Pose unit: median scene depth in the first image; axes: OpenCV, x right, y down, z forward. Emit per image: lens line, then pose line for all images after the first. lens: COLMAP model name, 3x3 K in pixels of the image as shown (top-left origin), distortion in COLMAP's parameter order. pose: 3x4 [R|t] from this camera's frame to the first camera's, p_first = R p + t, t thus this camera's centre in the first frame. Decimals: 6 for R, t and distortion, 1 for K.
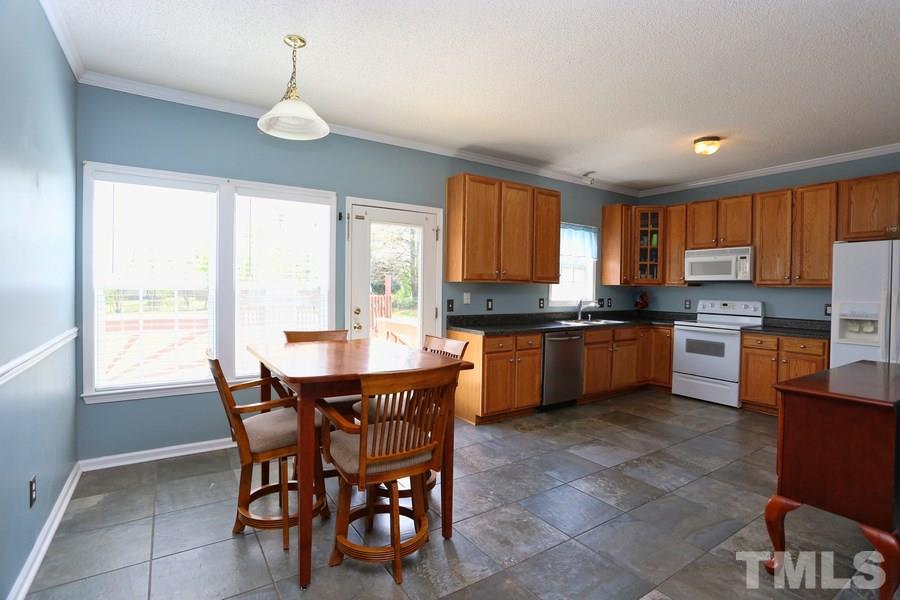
lens RADIAL K [[439.5, 0, 451.7], [0, 439.5, 294.9], [0, 0, 1]] dist [-0.066374, 0.028685]
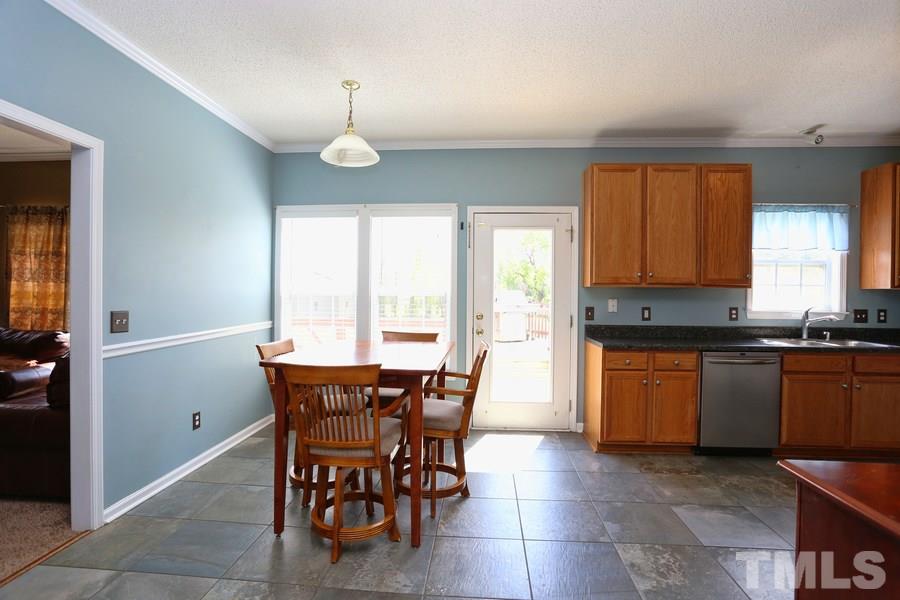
lens RADIAL K [[439.5, 0, 451.1], [0, 439.5, 295.1], [0, 0, 1]] dist [-0.066374, 0.028685]
pose [[0.787422, -0.002721, -0.616408, 0.313142], [-0.009293, 0.999824, -0.016285, 0.004041], [0.616344, 0.018552, 0.787258, 0.126904]]
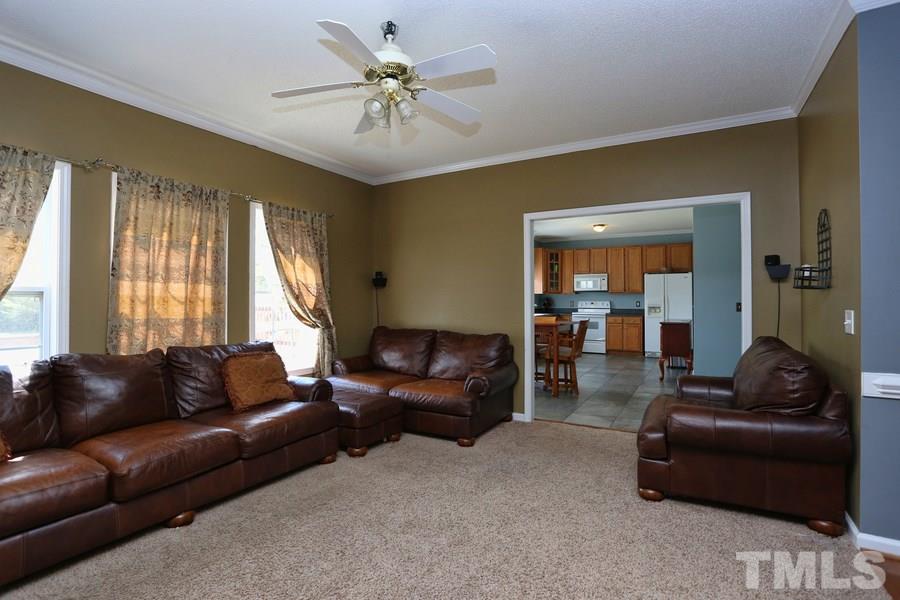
lens RADIAL K [[439.5, 0, 452.4], [0, 439.5, 295.6], [0, 0, 1]] dist [-0.066374, 0.028685]
pose [[0.895646, -0.011469, 0.444620, -0.897578], [0.021585, 0.999610, -0.017697, 0.010958], [-0.444244, 0.025447, 0.895545, -0.534411]]
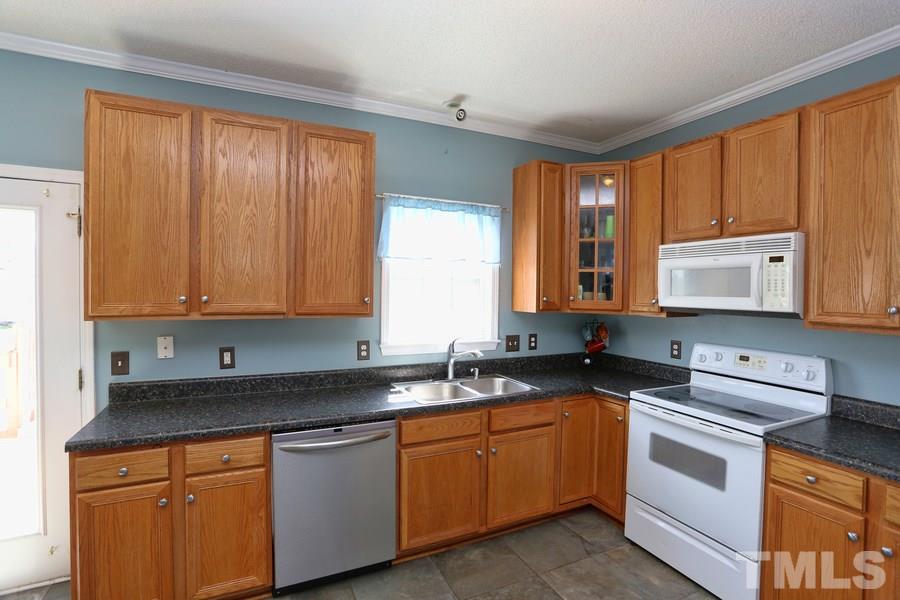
lens RADIAL K [[439.5, 0, 449.9], [0, 439.5, 295.0], [0, 0, 1]] dist [-0.066374, 0.028685]
pose [[0.989929, -0.000784, -0.141562, 0.432754], [0.000421, 0.999997, -0.002597, -0.051849], [0.141564, 0.002511, 0.989926, 0.551945]]
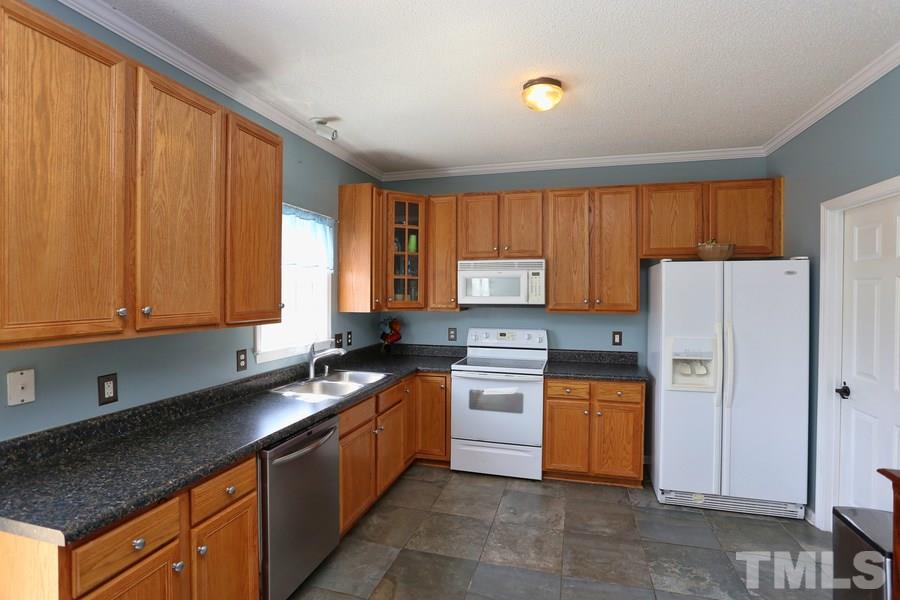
lens RADIAL K [[439.5, 0, 450.1], [0, 439.5, 295.5], [0, 0, 1]] dist [-0.066374, 0.028685]
pose [[0.761637, -0.018108, 0.647750, 0.077222], [0.019026, 0.999803, 0.005578, -0.058561], [-0.647724, 0.008076, 0.761832, 0.535299]]
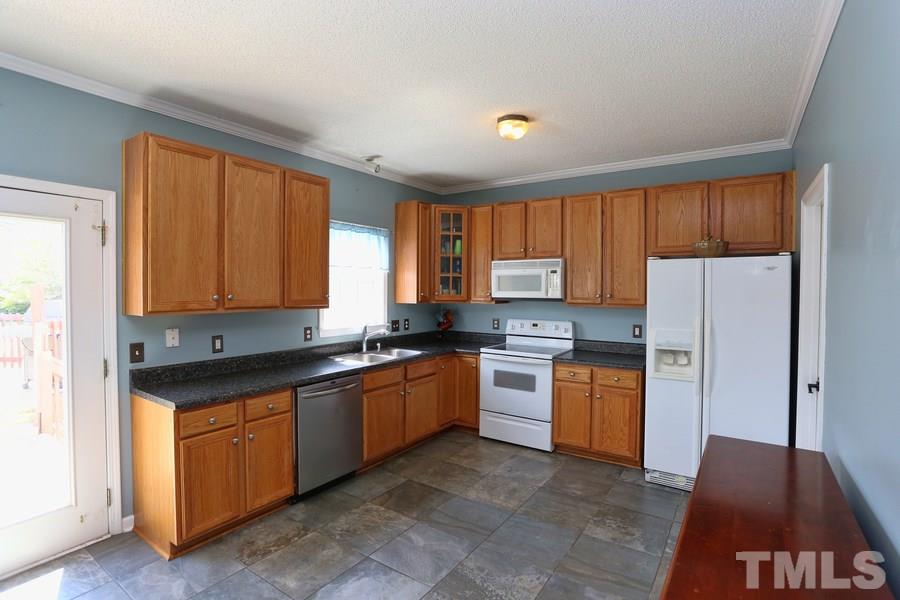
lens RADIAL K [[439.5, 0, 448.7], [0, 439.5, 295.4], [0, 0, 1]] dist [-0.066374, 0.028685]
pose [[0.928872, -0.016939, 0.370014, 0.174975], [0.015402, 0.999856, 0.007108, -0.050961], [-0.370081, -0.000904, 0.928999, 0.285916]]
